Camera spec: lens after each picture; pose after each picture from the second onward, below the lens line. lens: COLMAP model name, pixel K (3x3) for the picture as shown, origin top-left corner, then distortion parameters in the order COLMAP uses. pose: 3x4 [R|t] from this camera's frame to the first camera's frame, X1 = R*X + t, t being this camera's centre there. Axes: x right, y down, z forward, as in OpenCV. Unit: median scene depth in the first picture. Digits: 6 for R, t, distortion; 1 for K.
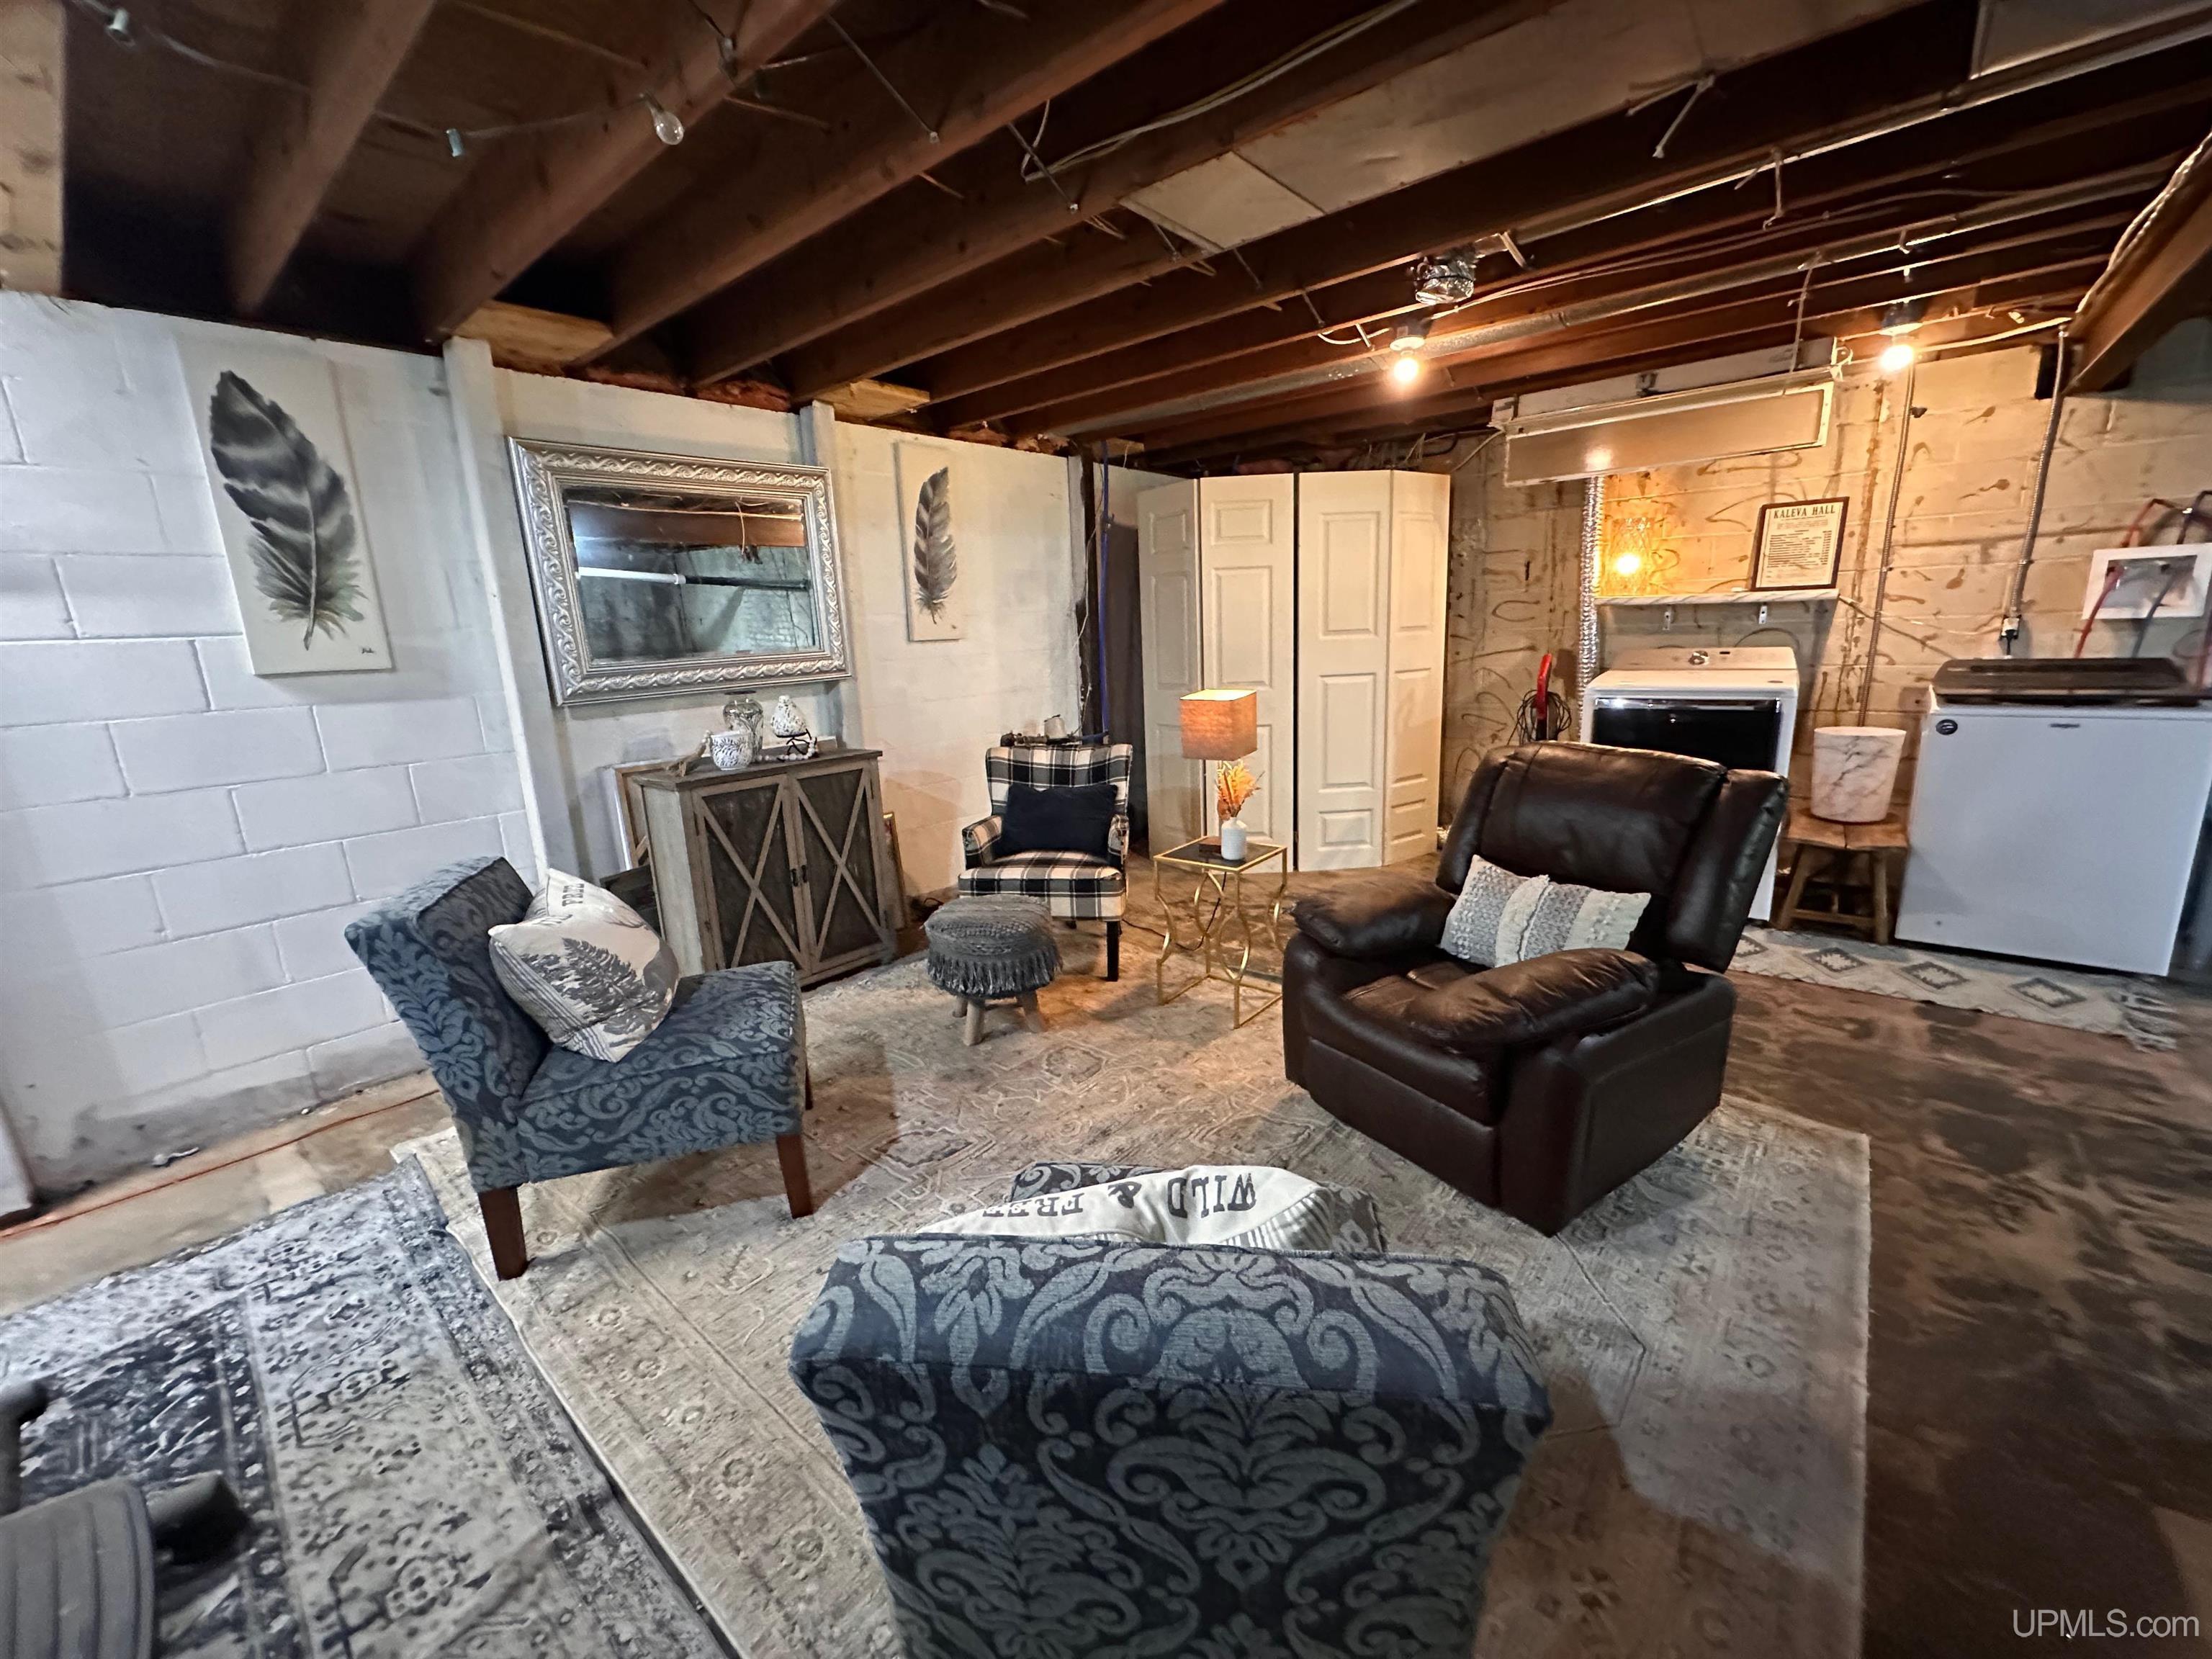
lens RADIAL K [[888.2, 0, 1103.7], [0, 888.2, 827.5], [0, 0, 1]] dist [-0.003515, 0.000719]
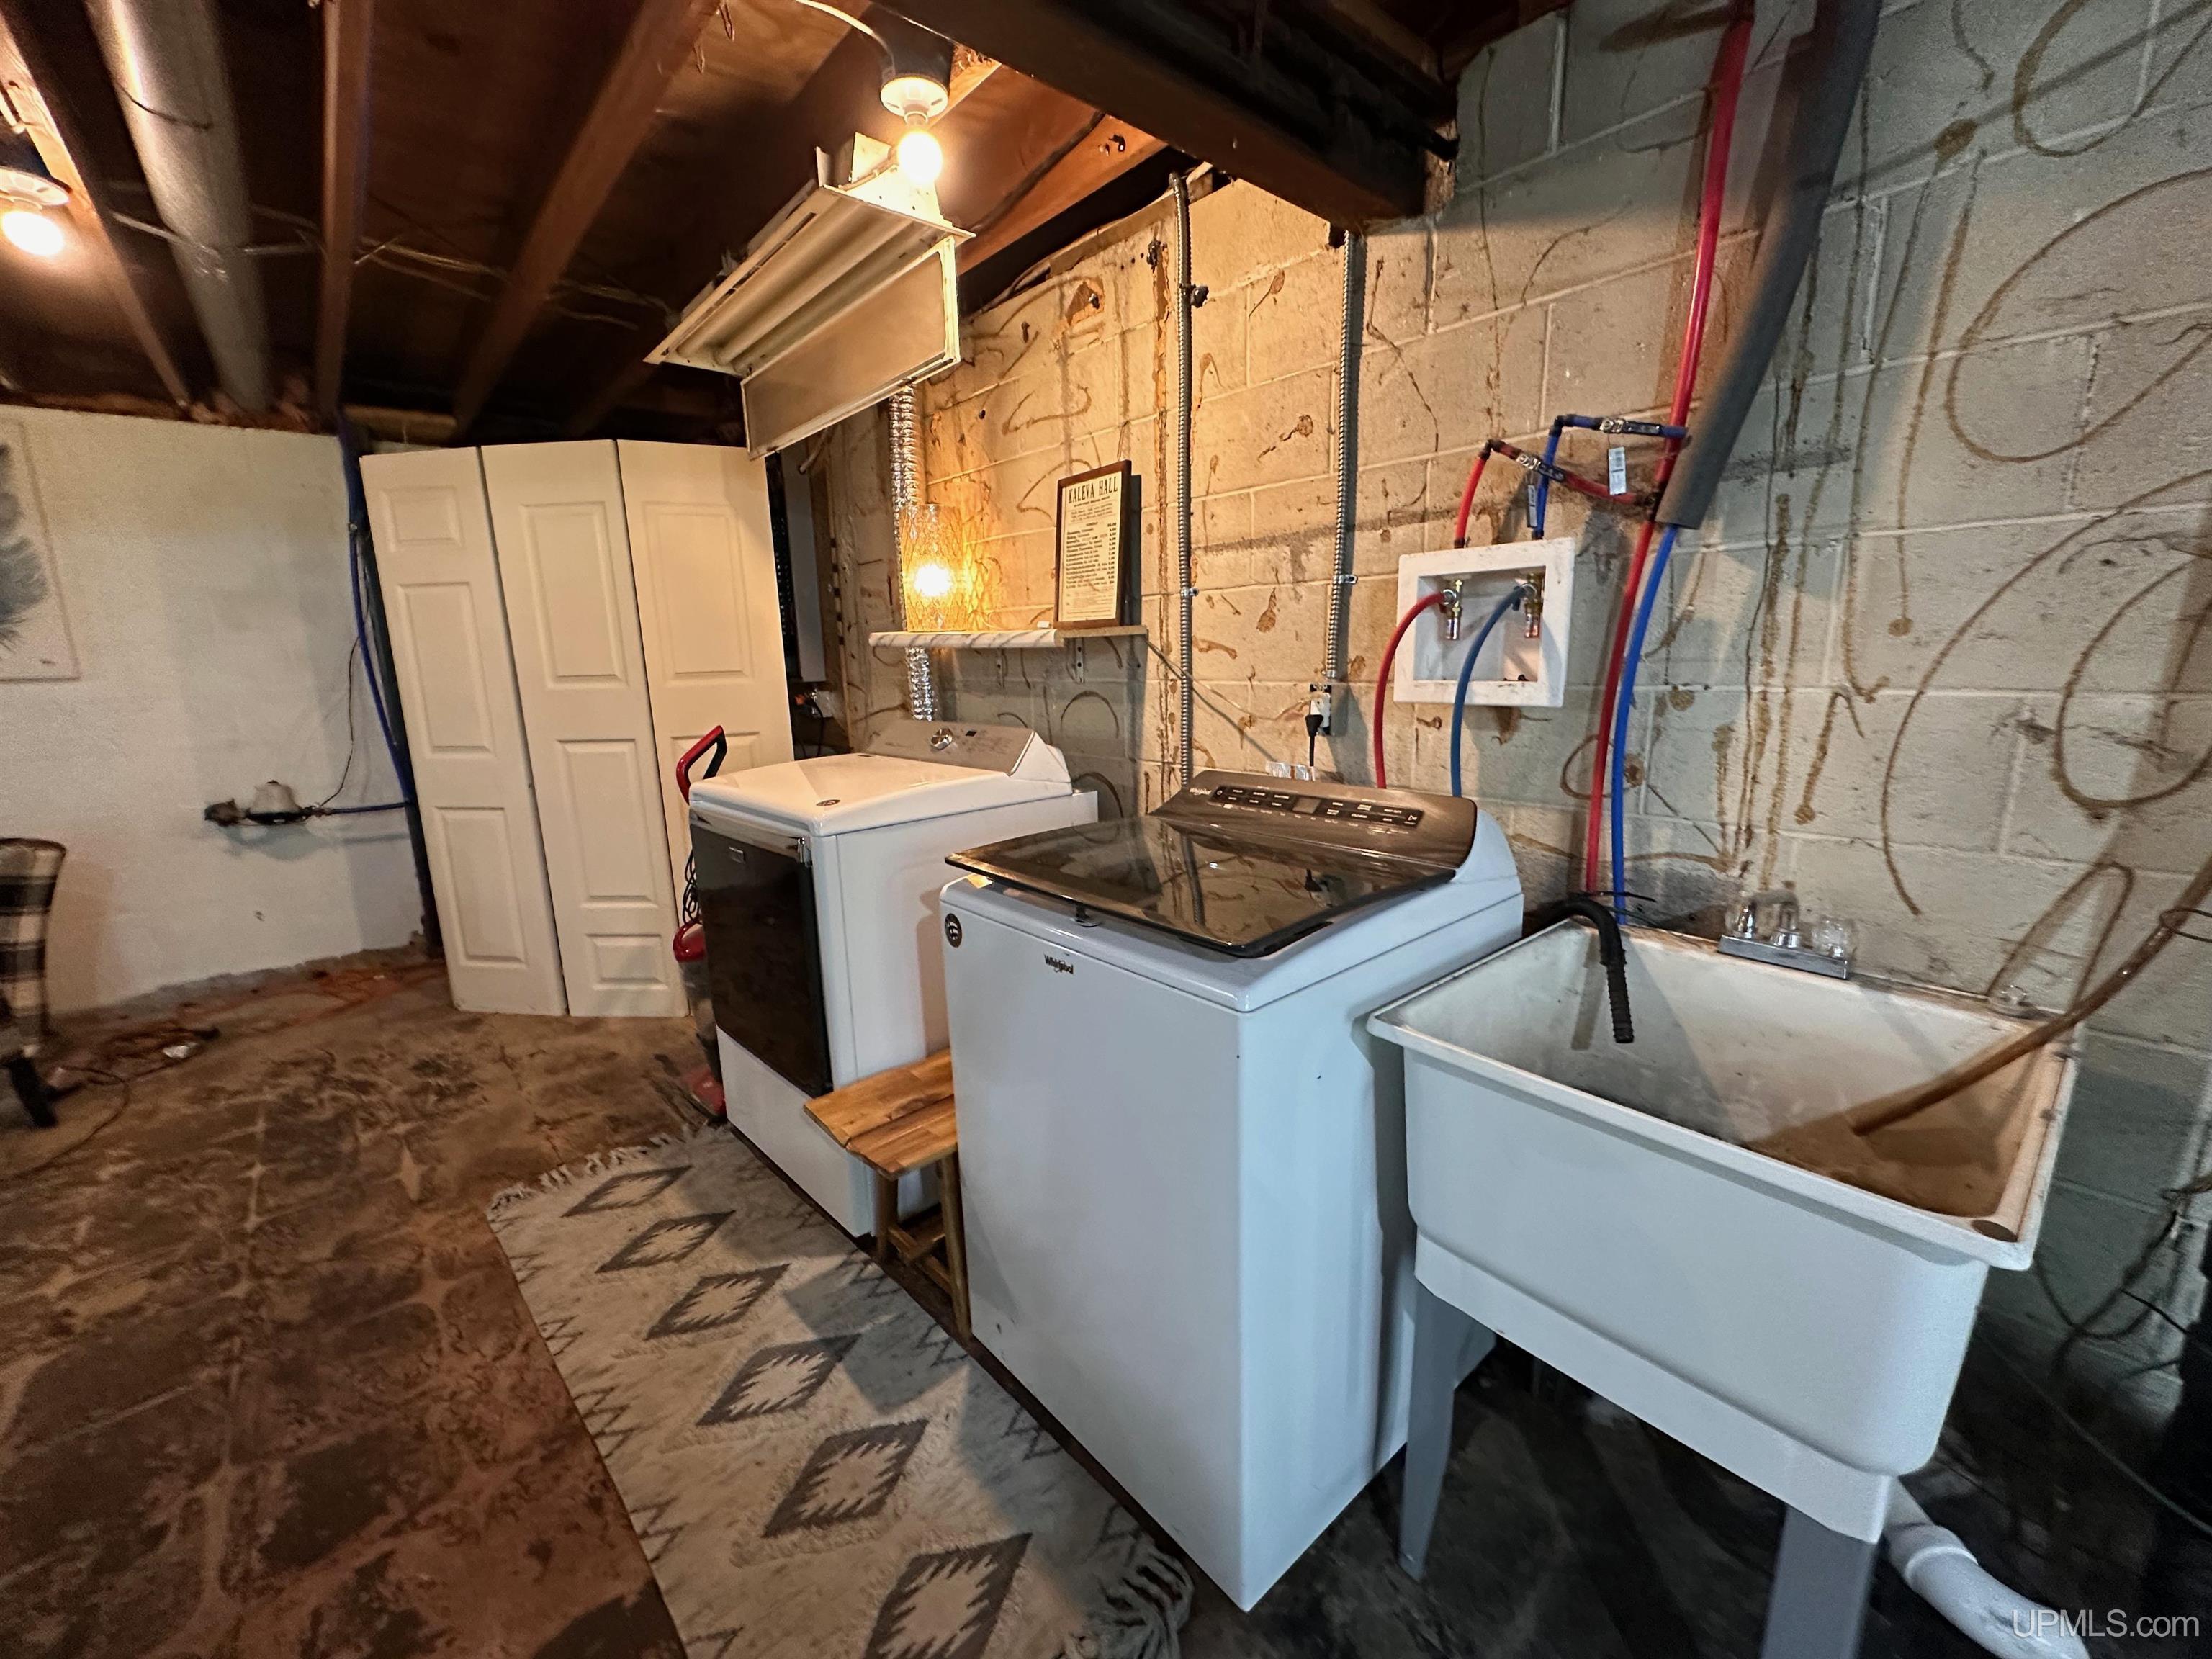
lens RADIAL K [[888.2, 0, 1105.5], [0, 888.2, 830.0], [0, 0, 1]] dist [-0.003515, 0.000719]
pose [[0.989314, 0.047876, -0.137717, 0.916463], [-0.050276, 0.998637, -0.013997, -0.136516], [0.136859, 0.020771, 0.990373, 0.458712]]
